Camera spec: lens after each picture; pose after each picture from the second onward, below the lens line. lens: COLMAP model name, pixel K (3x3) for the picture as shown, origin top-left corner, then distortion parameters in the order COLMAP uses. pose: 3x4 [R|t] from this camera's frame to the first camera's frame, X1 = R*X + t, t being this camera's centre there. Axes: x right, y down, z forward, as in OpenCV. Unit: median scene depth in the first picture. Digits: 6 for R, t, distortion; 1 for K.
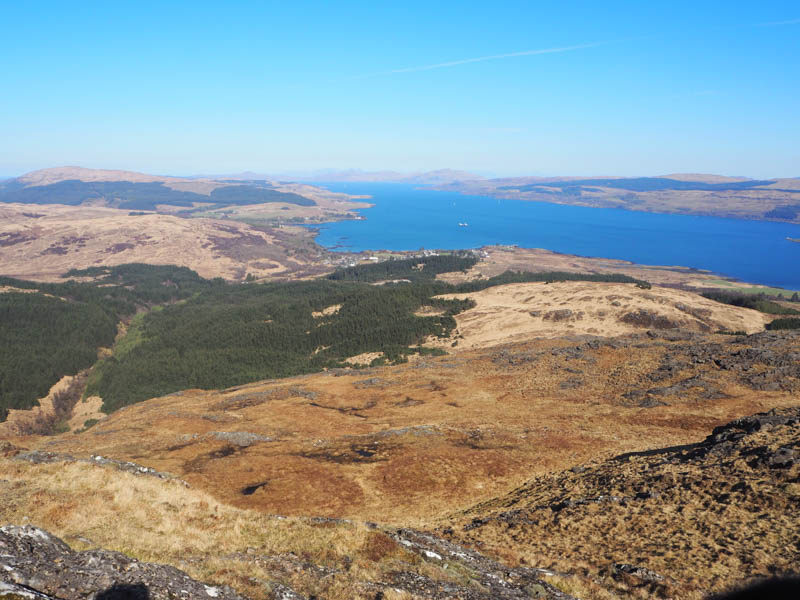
lens RADIAL K [[668.1, 0, 394.0], [0, 668.1, 299.3], [0, 0, 1]] dist [-0.057532, 0.022919]
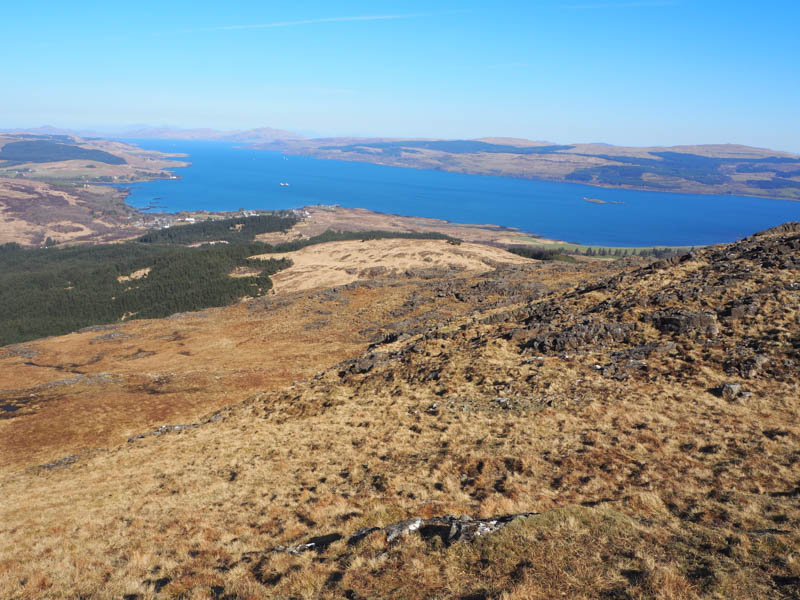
lens RADIAL K [[668.1, 0, 399.1], [0, 668.1, 300.0], [0, 0, 1]] dist [-0.057532, 0.022919]
pose [[0.964463, -0.037469, 0.261546, 0.004841], [0.022014, 0.997848, 0.061771, 0.001295], [-0.263298, -0.053819, 0.963212, 0.002095]]
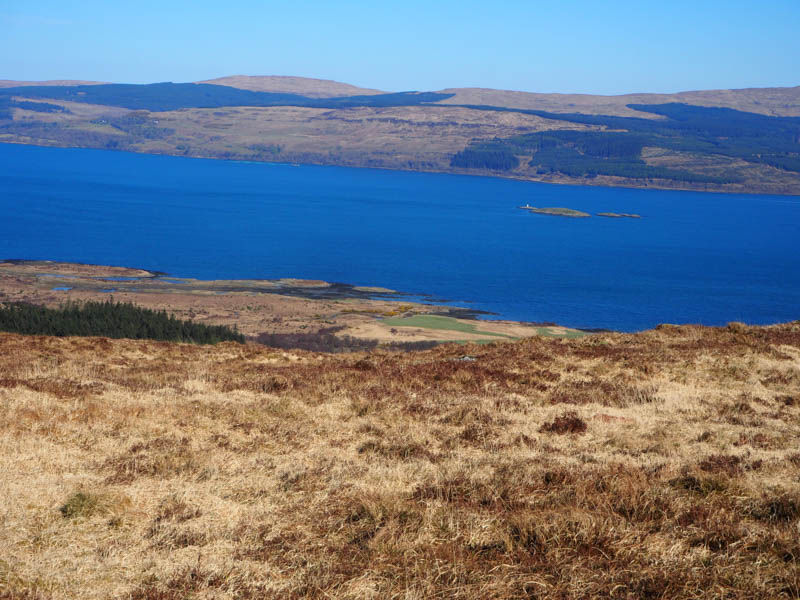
lens RADIAL K [[1490.9, 0, 399.1], [0, 1490.9, 300.1], [0, 0, 1]] dist [0.034835, 0.000000]
pose [[0.870840, -0.035298, 0.490297, 0.101448], [0.062031, 0.997336, -0.038374, -0.007729], [-0.487637, 0.063831, 0.870710, 0.295589]]
